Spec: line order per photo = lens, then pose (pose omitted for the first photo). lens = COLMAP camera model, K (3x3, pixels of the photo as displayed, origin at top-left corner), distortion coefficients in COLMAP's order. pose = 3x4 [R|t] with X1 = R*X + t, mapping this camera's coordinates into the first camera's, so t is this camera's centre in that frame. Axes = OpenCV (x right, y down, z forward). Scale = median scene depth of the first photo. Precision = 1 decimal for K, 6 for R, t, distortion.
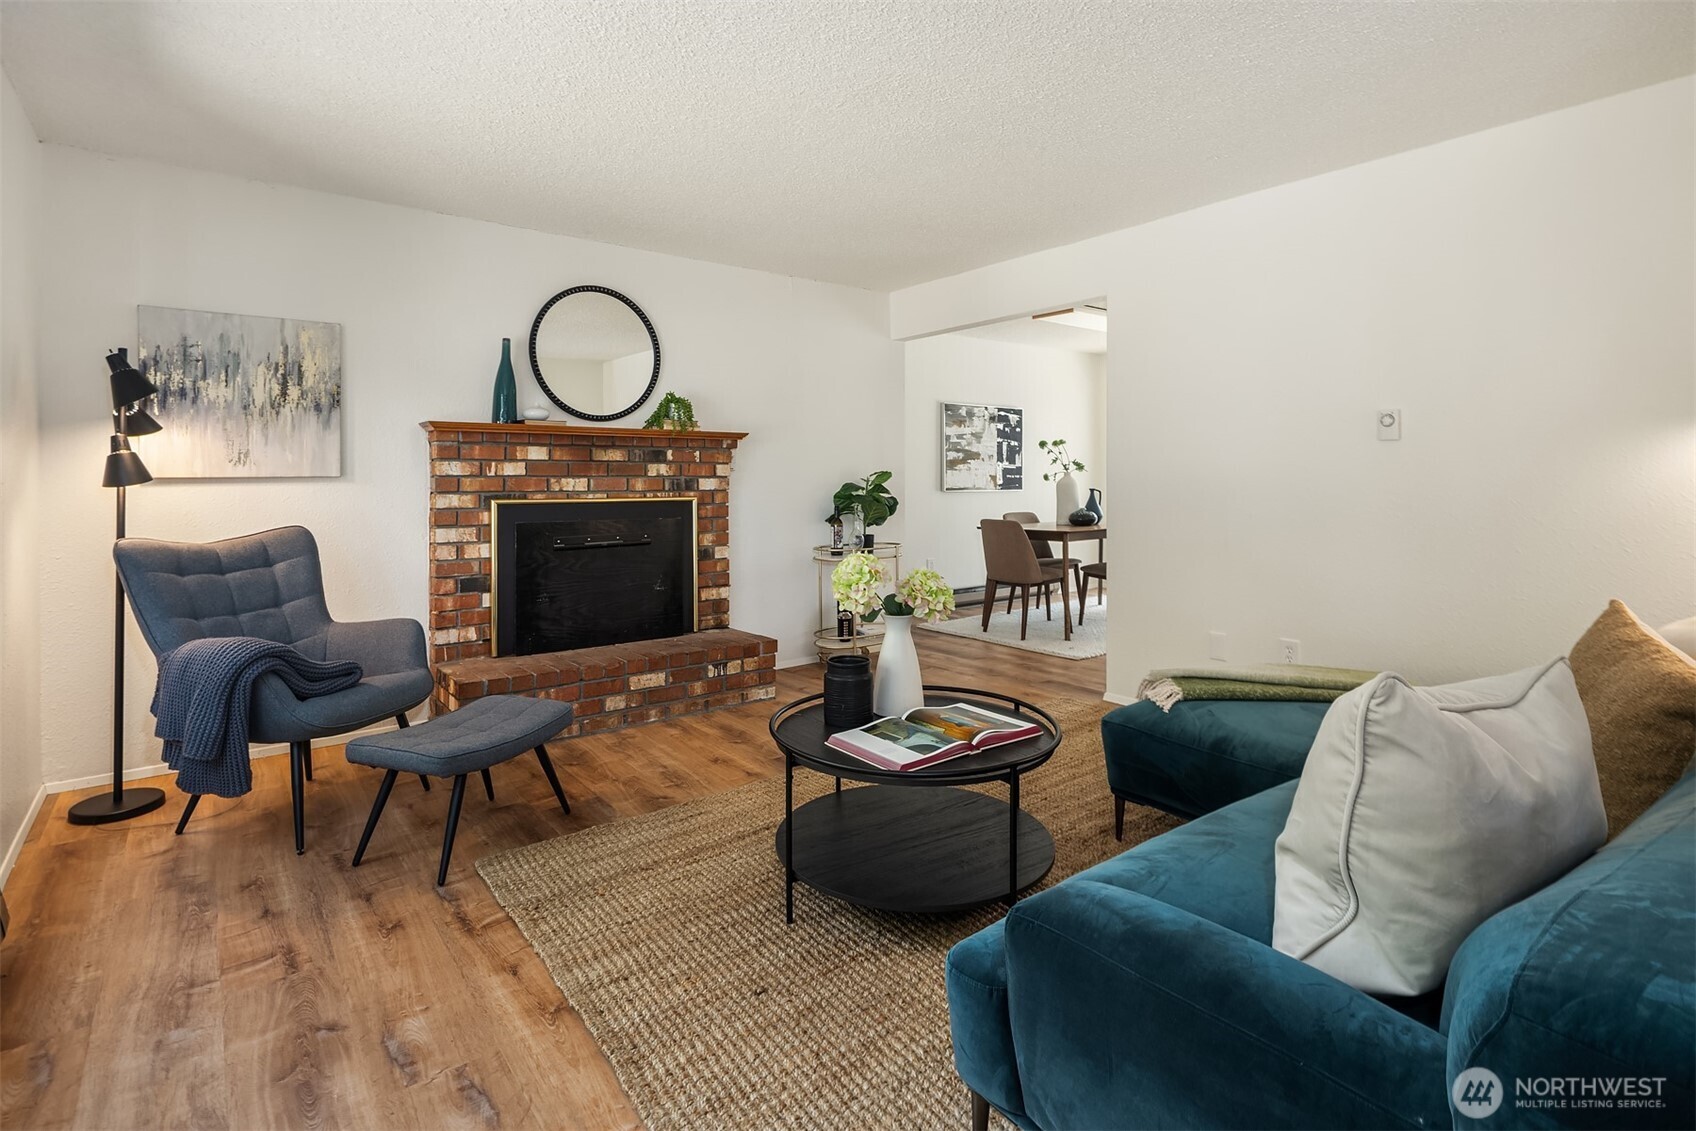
lens RADIAL K [[840.8, 0, 846.6], [0, 840.8, 484.9], [0, 0, 1]] dist [0.000592, -0.000590]
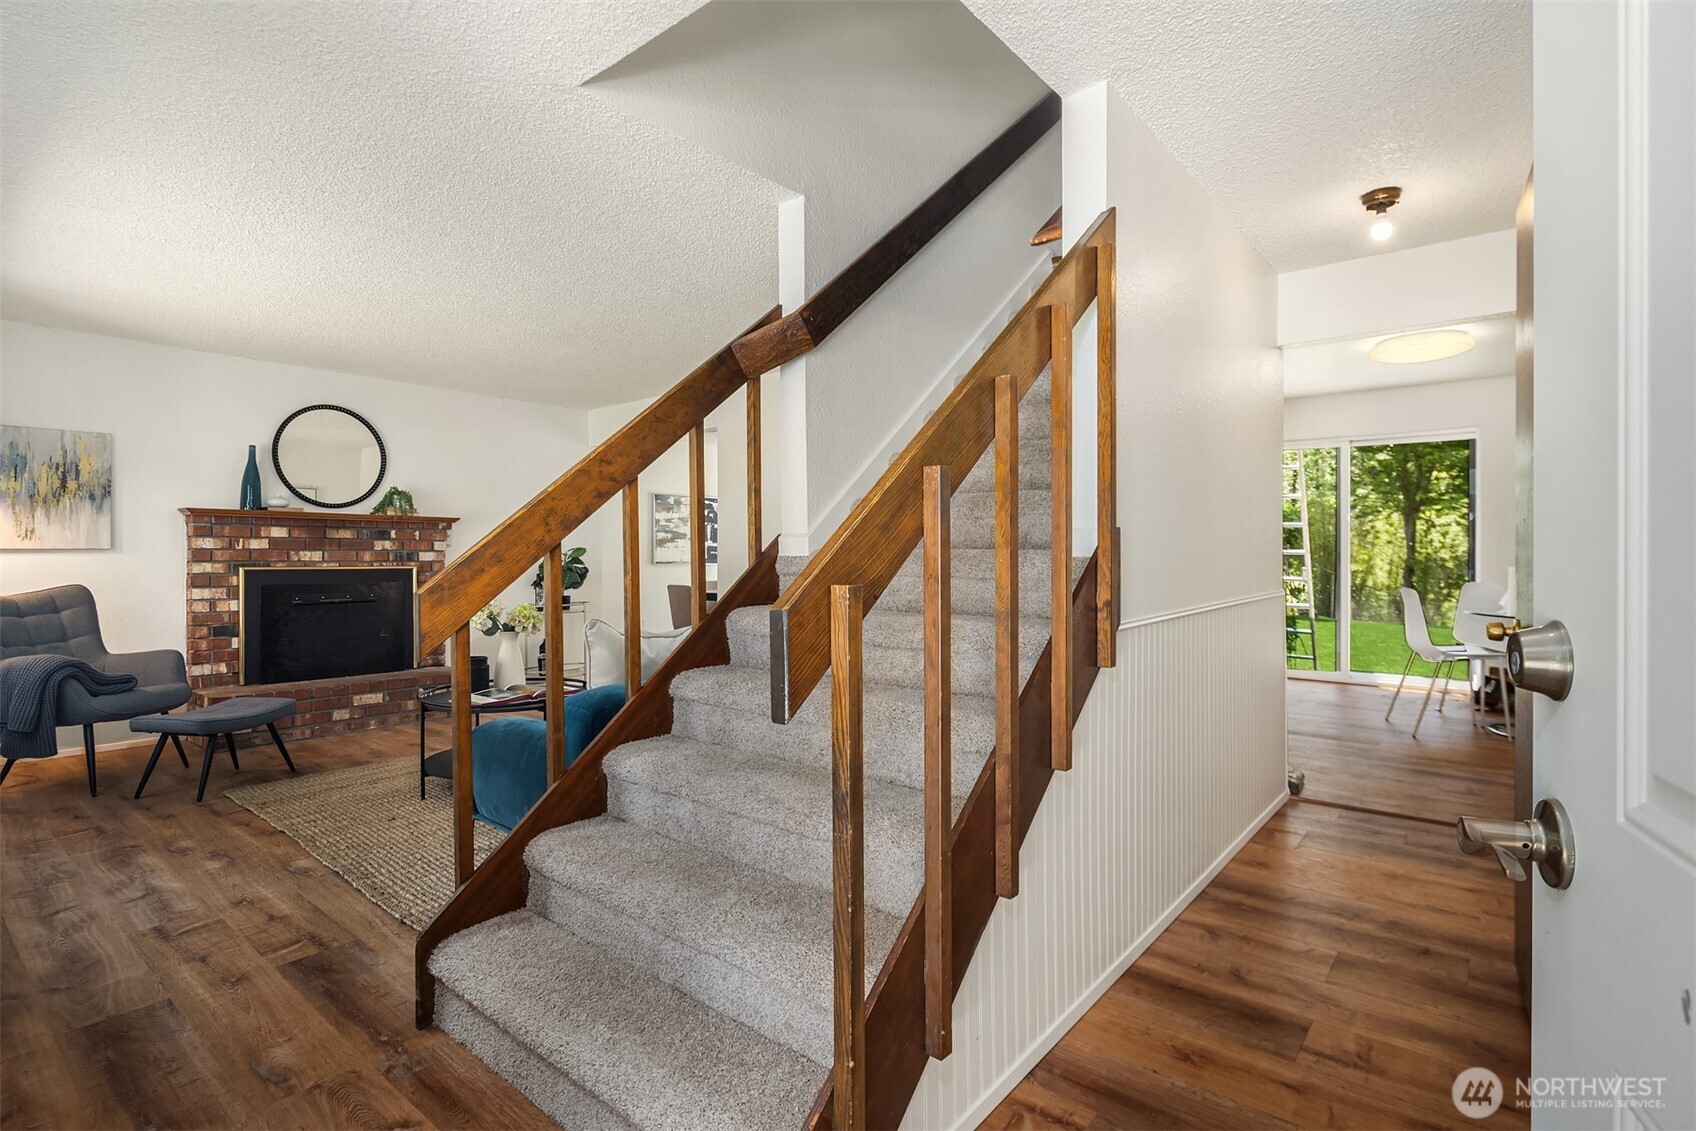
lens RADIAL K [[831.0, 0, 848.0], [0, 831.0, 565.5], [0, 0, 1]] dist [-0.007102, -0.001756]
pose [[0.975263, 0.001204, 0.221043, 0.226320], [-0.001914, 0.999994, 0.003000, 0.009509], [-0.221038, -0.003348, 0.975260, -0.487091]]
